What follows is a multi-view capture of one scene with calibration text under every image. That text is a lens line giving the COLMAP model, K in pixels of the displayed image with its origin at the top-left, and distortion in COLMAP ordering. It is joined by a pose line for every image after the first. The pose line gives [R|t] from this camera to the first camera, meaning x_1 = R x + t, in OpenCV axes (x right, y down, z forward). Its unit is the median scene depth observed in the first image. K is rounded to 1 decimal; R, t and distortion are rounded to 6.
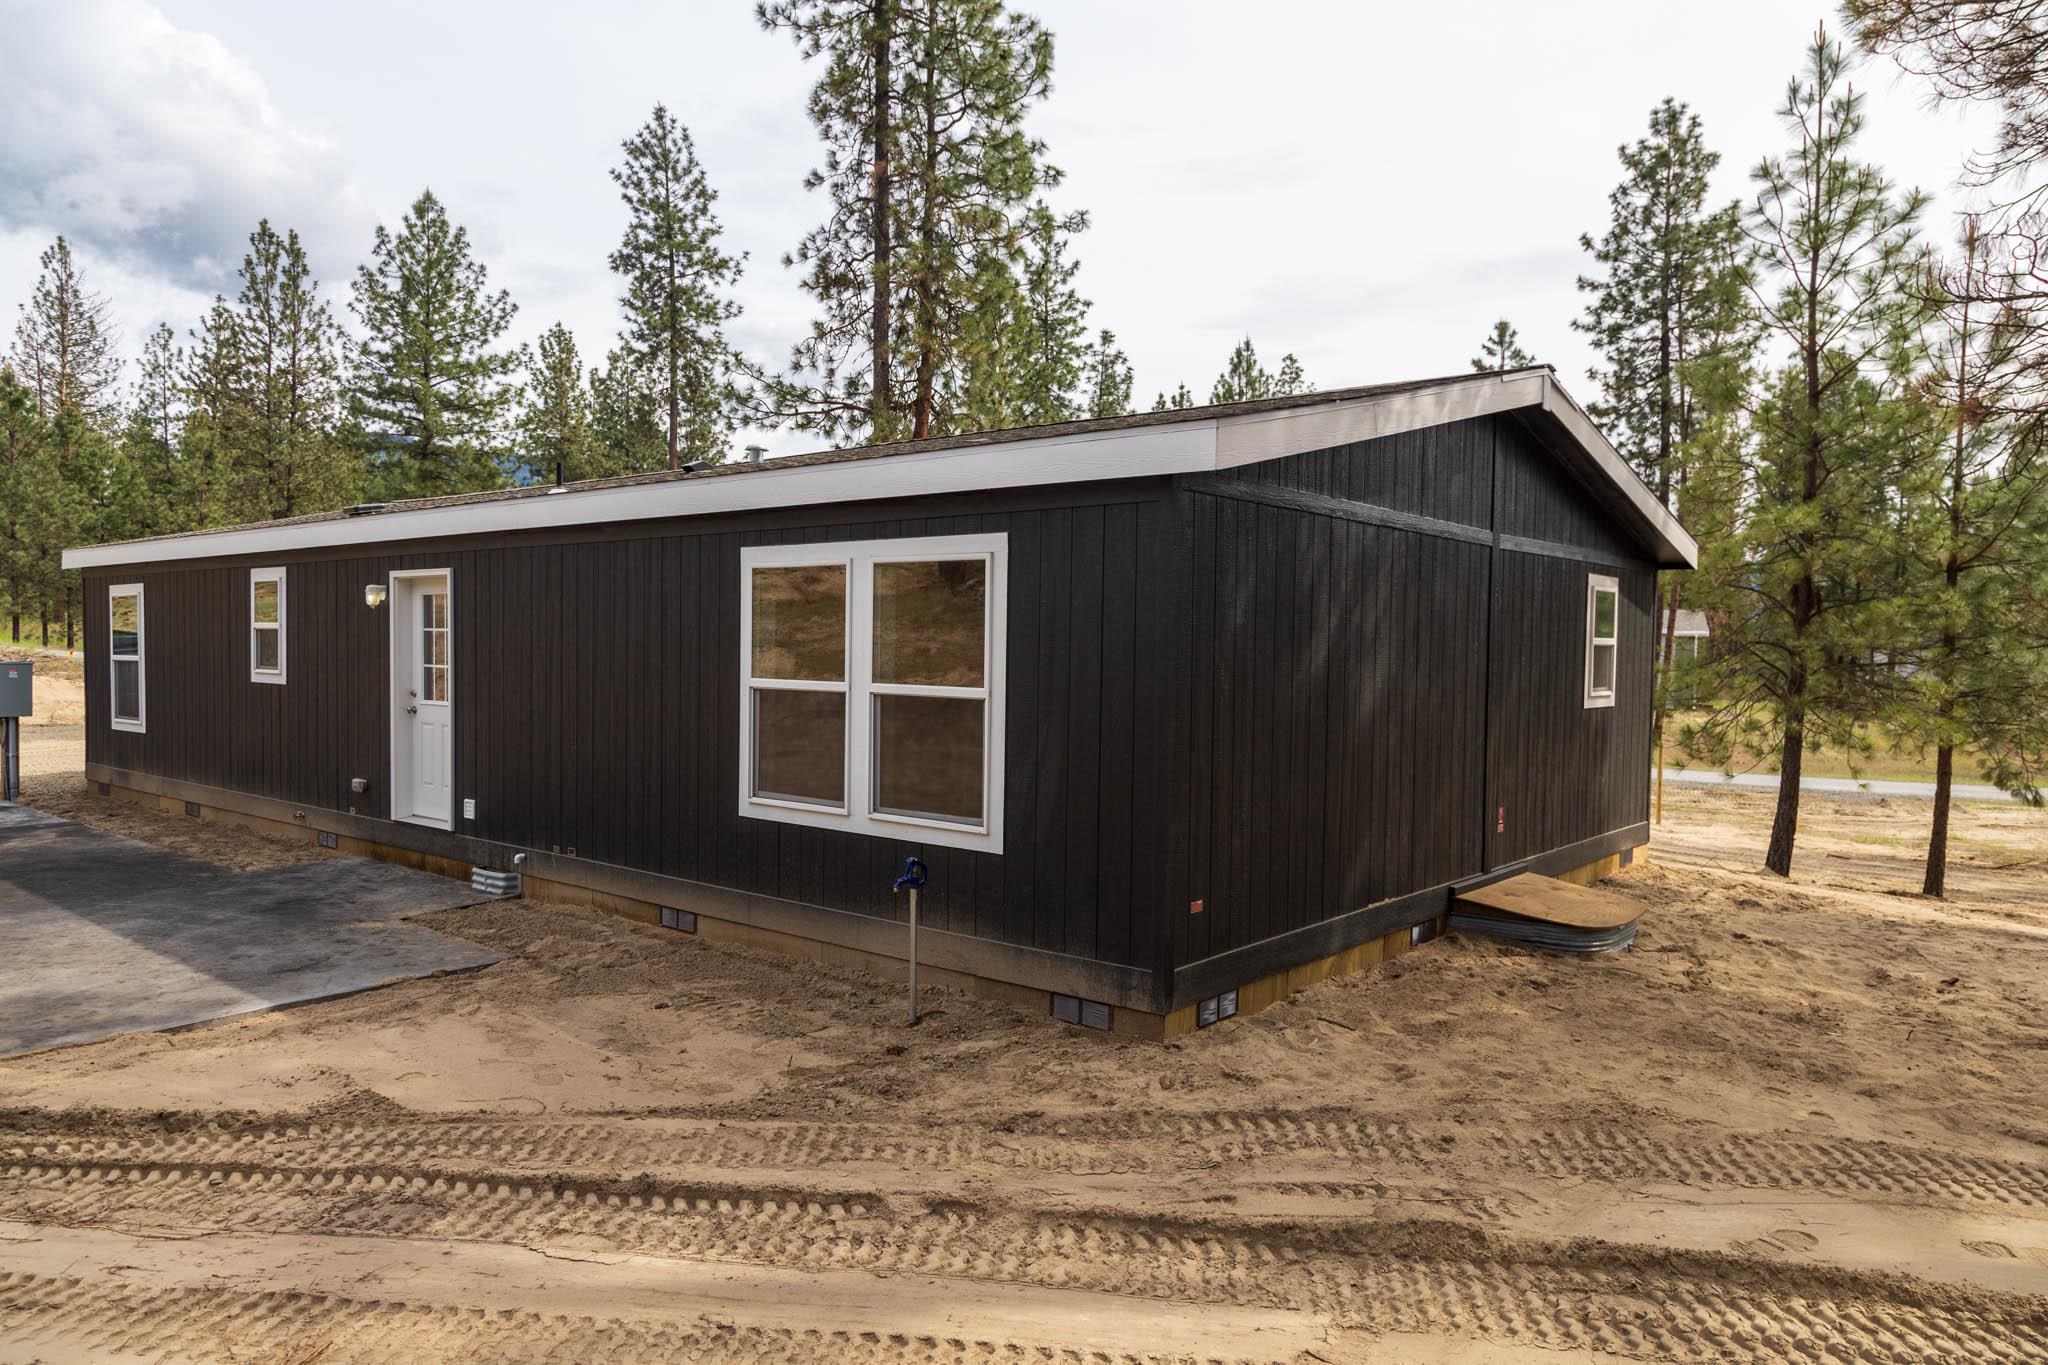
lens RADIAL K [[1360.3, 0, 1019.1], [0, 1360.3, 686.1], [0, 0, 1]] dist [0.000277, 0.005933]
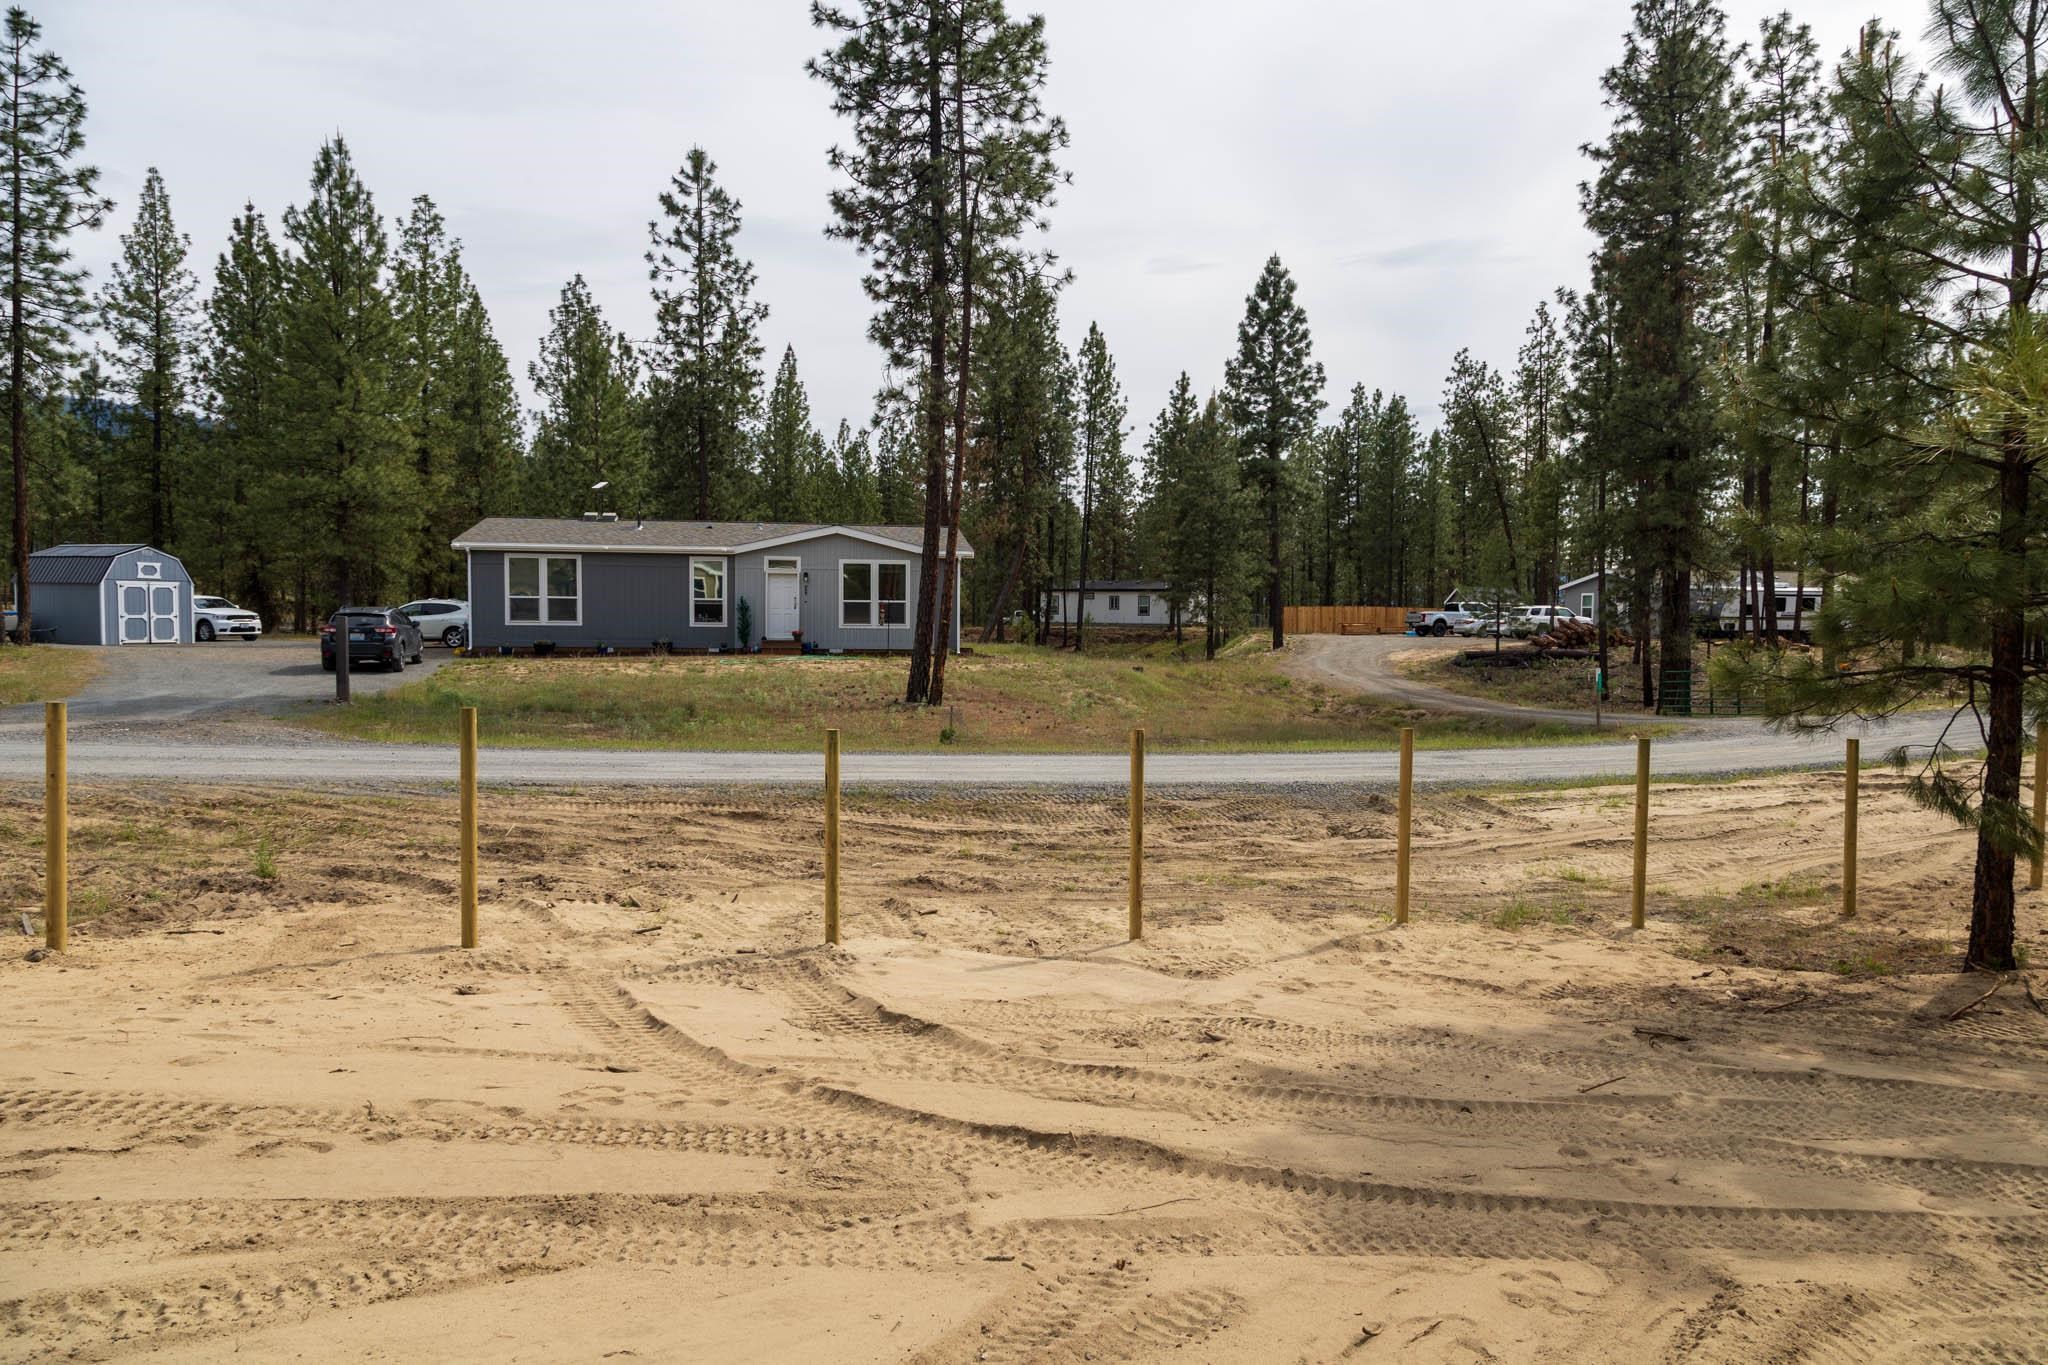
lens RADIAL K [[1360.3, 0, 1018.9], [0, 1360.3, 687.9], [0, 0, 1]] dist [0.000277, 0.005933]
pose [[0.841507, -0.039014, 0.538835, 0.129066], [0.018625, 0.998891, 0.043237, 0.002590], [-0.539924, -0.026348, 0.841301, 0.387929]]
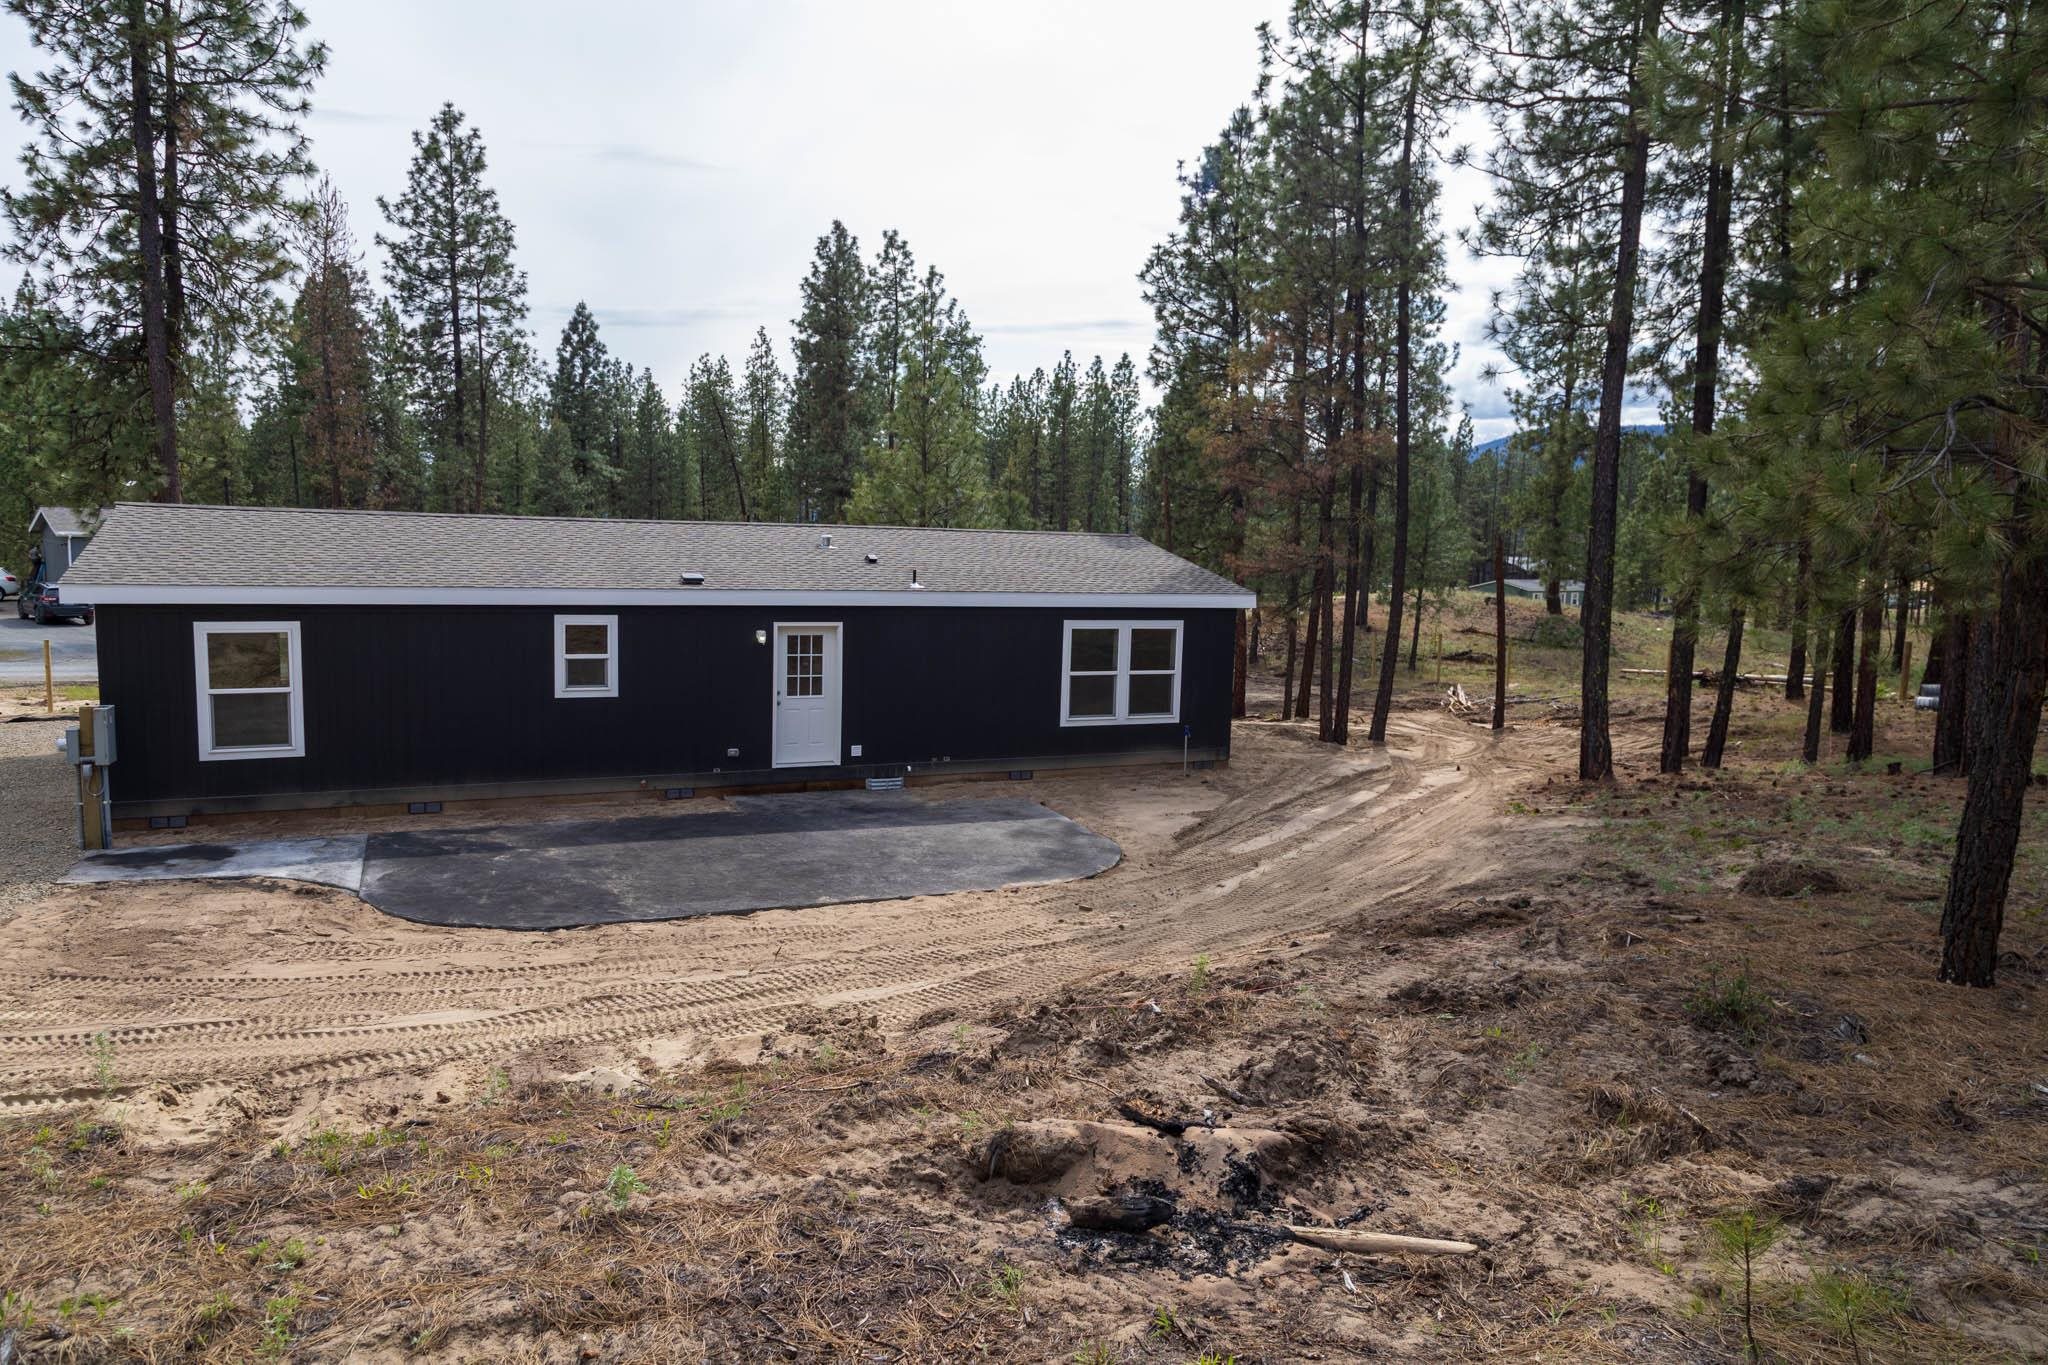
lens RADIAL K [[1360.3, 0, 1018.6], [0, 1360.3, 682.2], [0, 0, 1]] dist [0.000277, 0.005933]
pose [[0.428216, -0.097821, 0.898366, -0.437394], [0.003024, 0.994273, 0.106823, -0.044745], [-0.903671, -0.043027, 0.426060, 0.001498]]
